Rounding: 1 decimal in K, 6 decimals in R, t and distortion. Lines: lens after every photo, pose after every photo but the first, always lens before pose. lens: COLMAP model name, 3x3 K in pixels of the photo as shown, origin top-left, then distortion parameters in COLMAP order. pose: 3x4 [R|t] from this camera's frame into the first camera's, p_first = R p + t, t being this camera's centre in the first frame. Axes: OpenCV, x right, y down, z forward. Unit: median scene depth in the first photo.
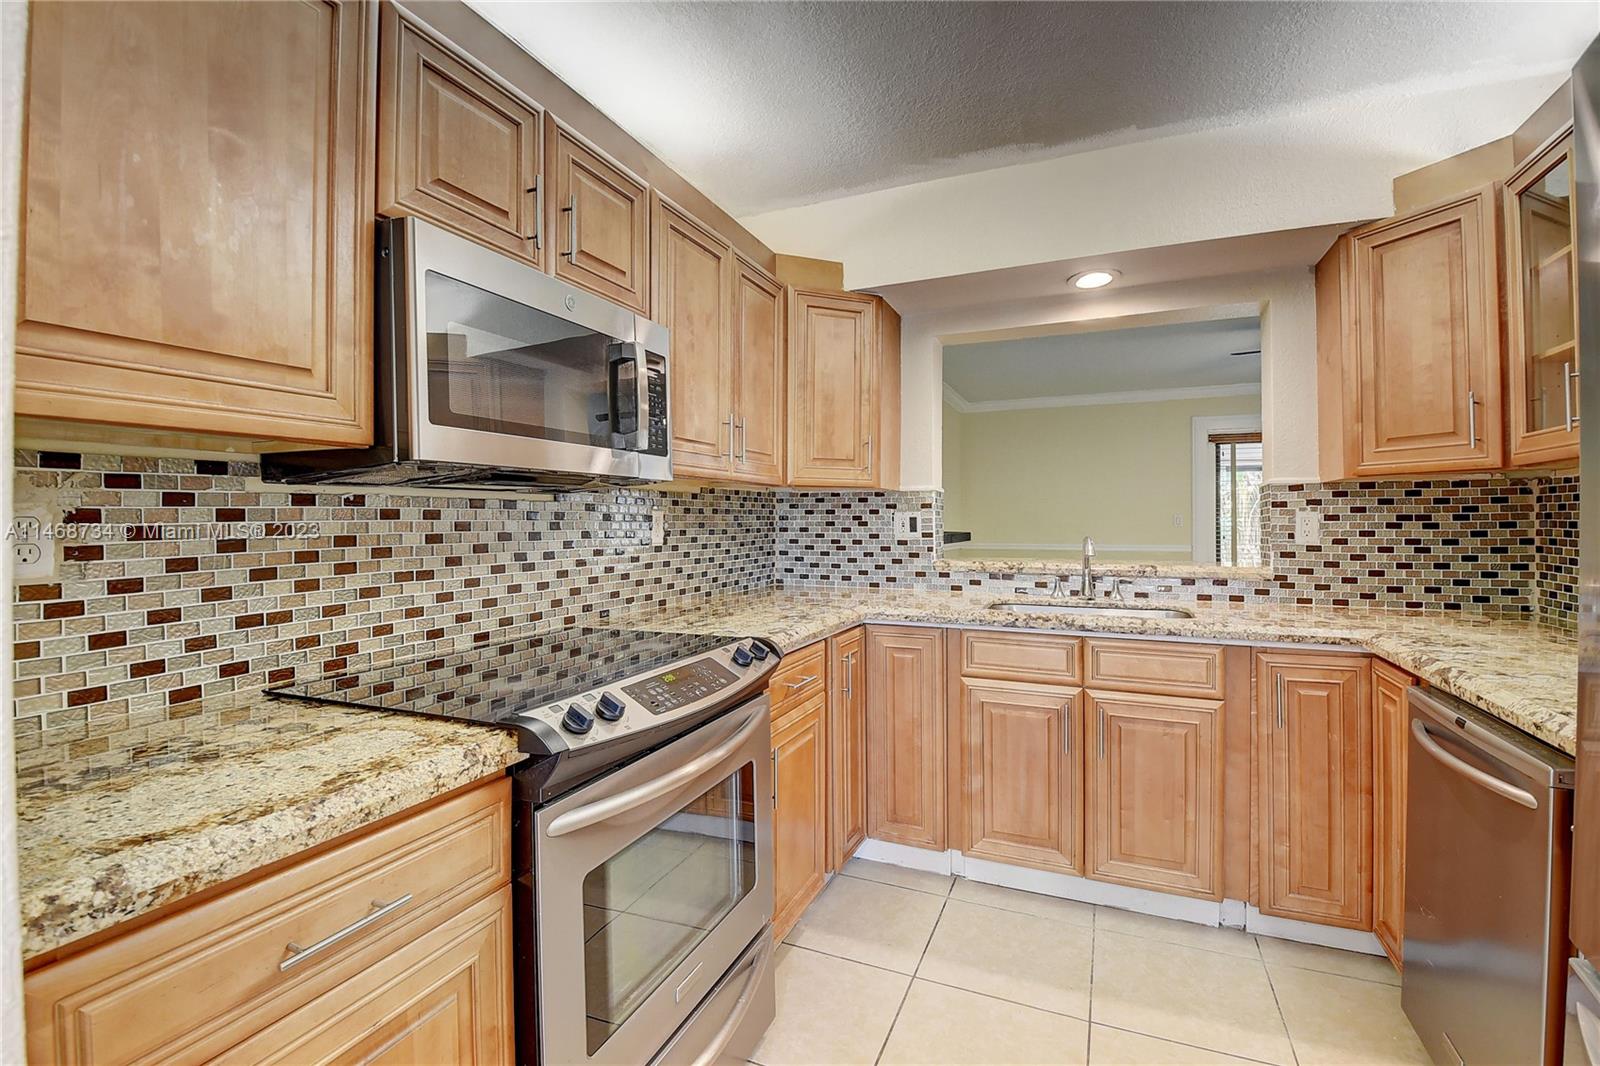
lens RADIAL K [[701.7, 0, 796.5], [0, 701.7, 517.4], [0, 0, 1]] dist [0.021235, -0.033516]
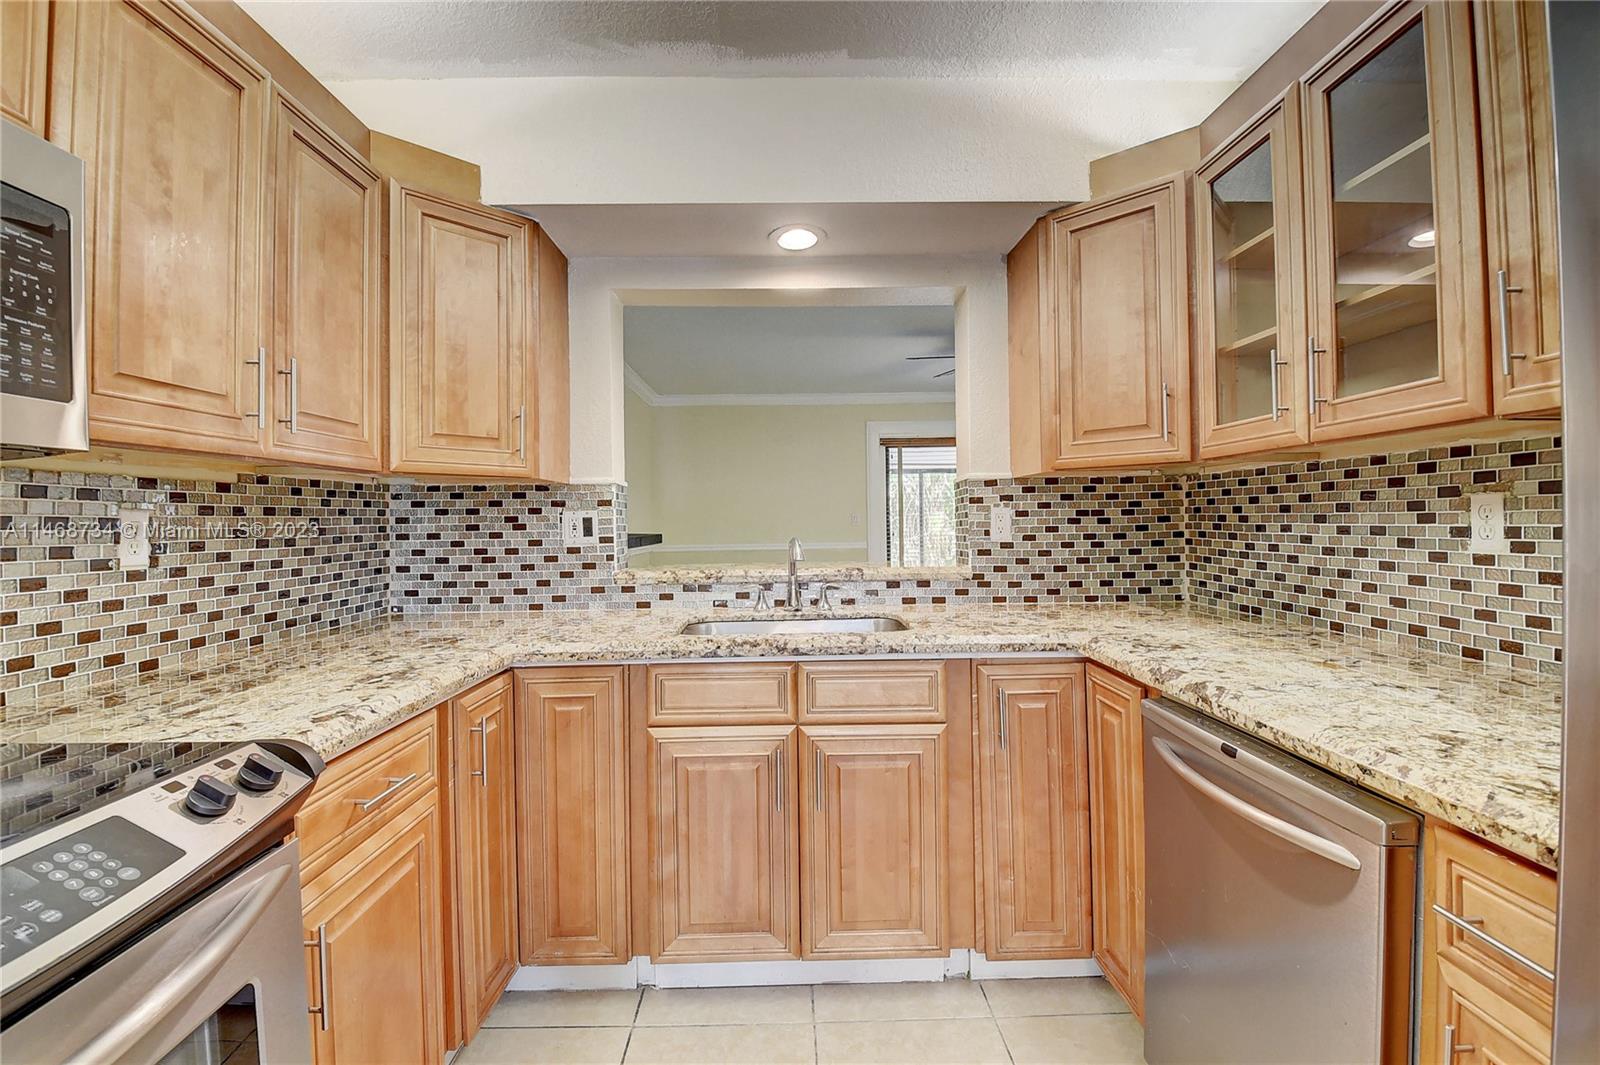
lens RADIAL K [[701.7, 0, 796.5], [0, 701.7, 516.9], [0, 0, 1]] dist [0.021235, -0.033516]
pose [[0.908411, -0.009376, 0.417973, 0.071100], [0.010350, 0.999946, -0.000064, 0.001956], [-0.417950, 0.004384, 0.908459, 0.267780]]
